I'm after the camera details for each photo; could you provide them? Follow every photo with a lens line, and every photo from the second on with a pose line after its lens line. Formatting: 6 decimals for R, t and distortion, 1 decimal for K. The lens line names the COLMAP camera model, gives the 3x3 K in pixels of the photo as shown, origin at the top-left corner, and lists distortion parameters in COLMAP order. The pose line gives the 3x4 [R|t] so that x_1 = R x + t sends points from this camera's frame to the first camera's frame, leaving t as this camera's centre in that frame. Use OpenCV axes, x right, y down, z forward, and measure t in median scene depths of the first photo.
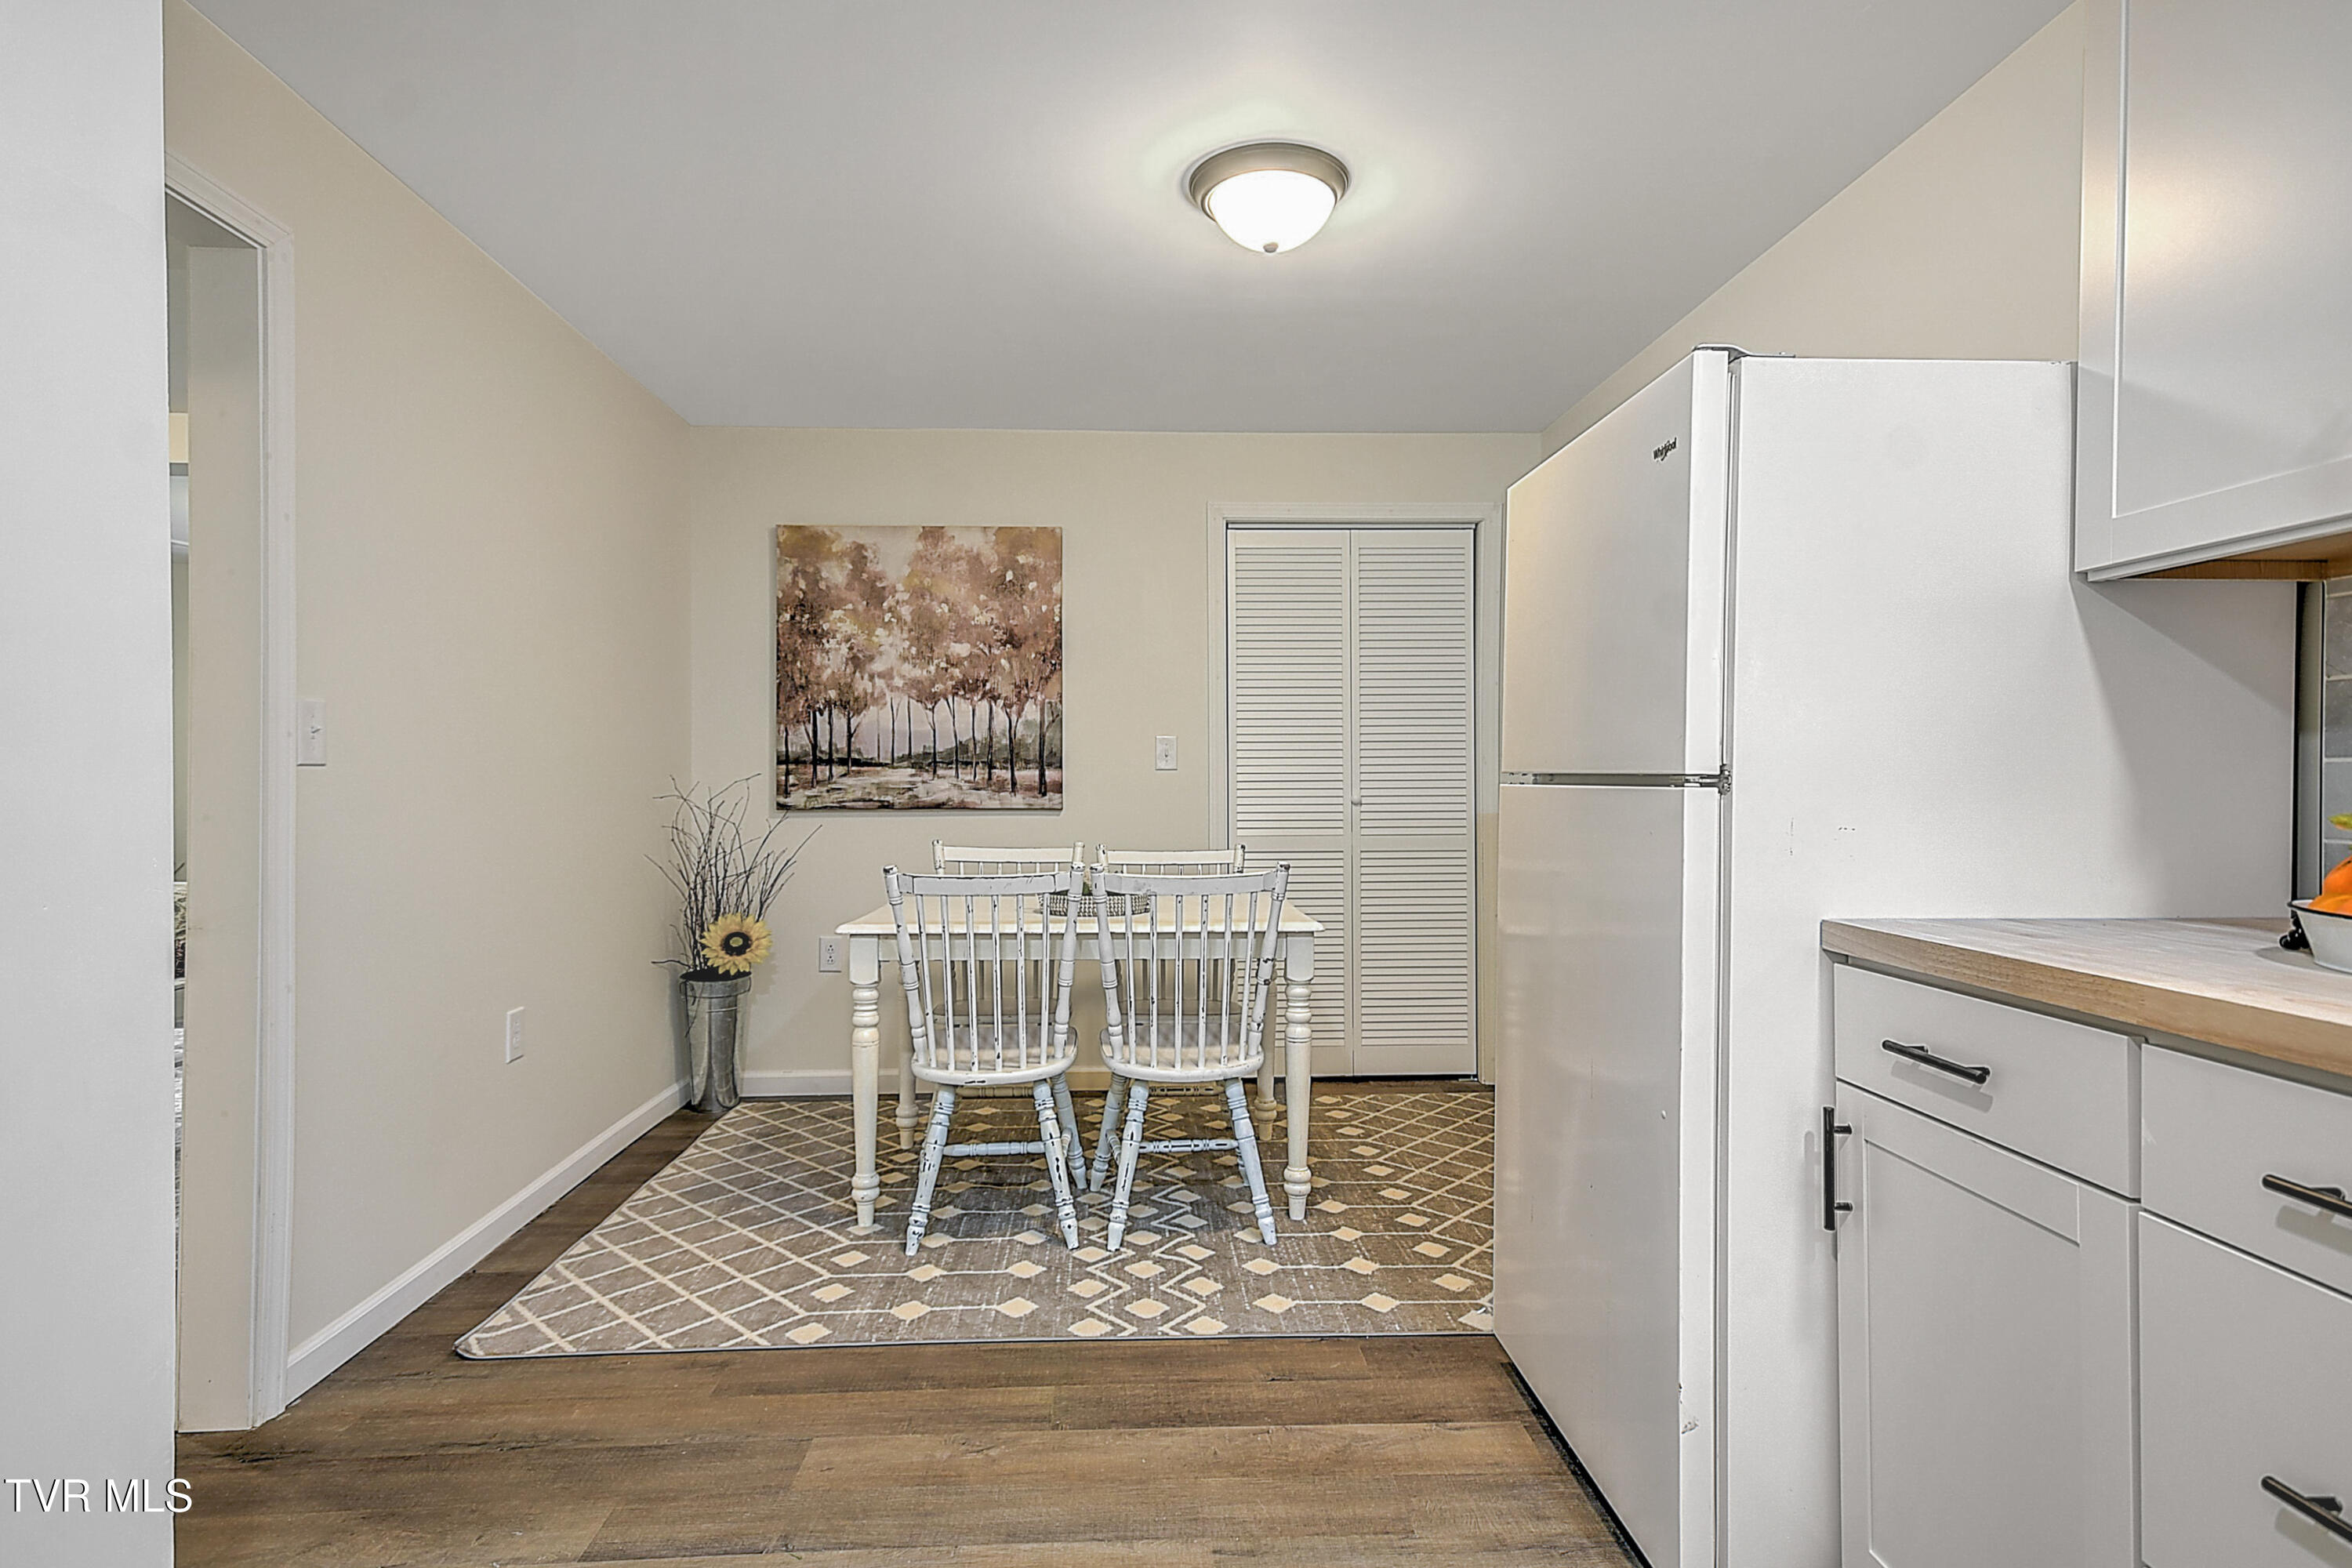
lens RADIAL K [[1248.4, 0, 1170.8], [0, 1248.4, 772.8], [0, 0, 1]] dist [-0.003684, 0.000225]
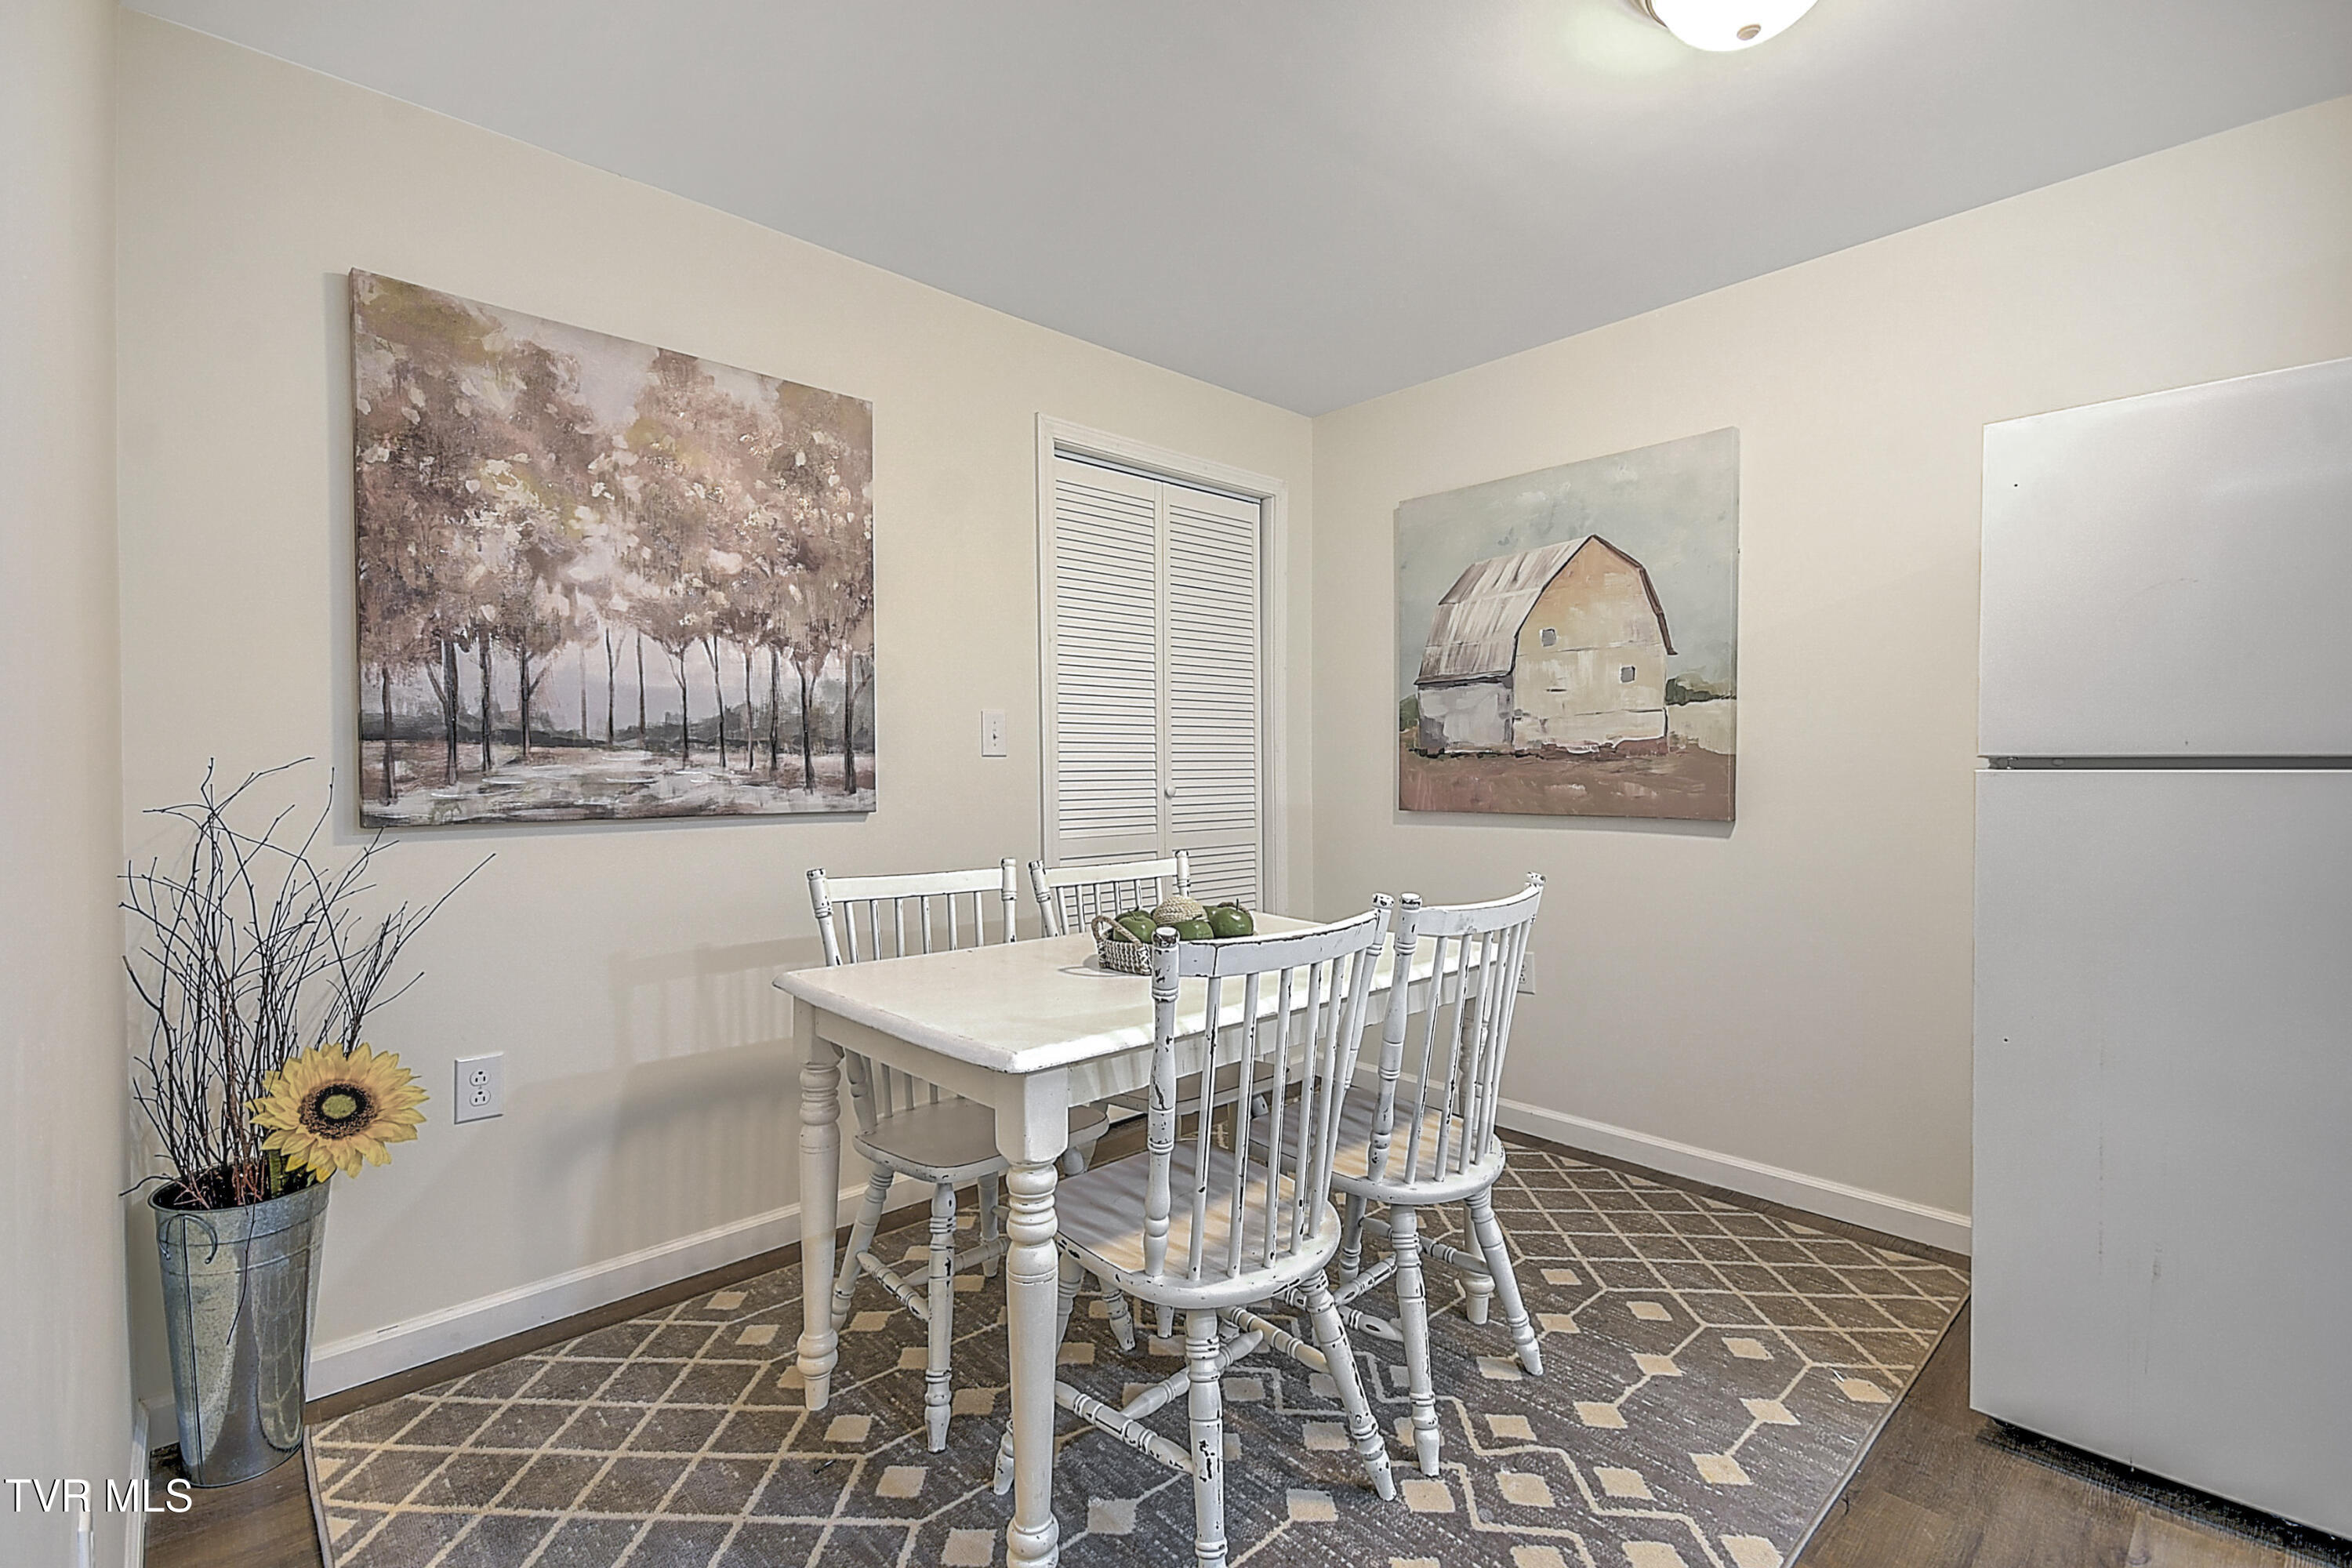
lens RADIAL K [[1058.7, 0, 1172.2], [0, 1058.7, 779.0], [0, 0, 1]] dist [0.014570, -0.009893]
pose [[0.751213, -0.006008, 0.660033, -0.353384], [-0.002949, 0.999918, 0.012459, 0.003084], [-0.660054, -0.011306, 0.751133, 0.451165]]
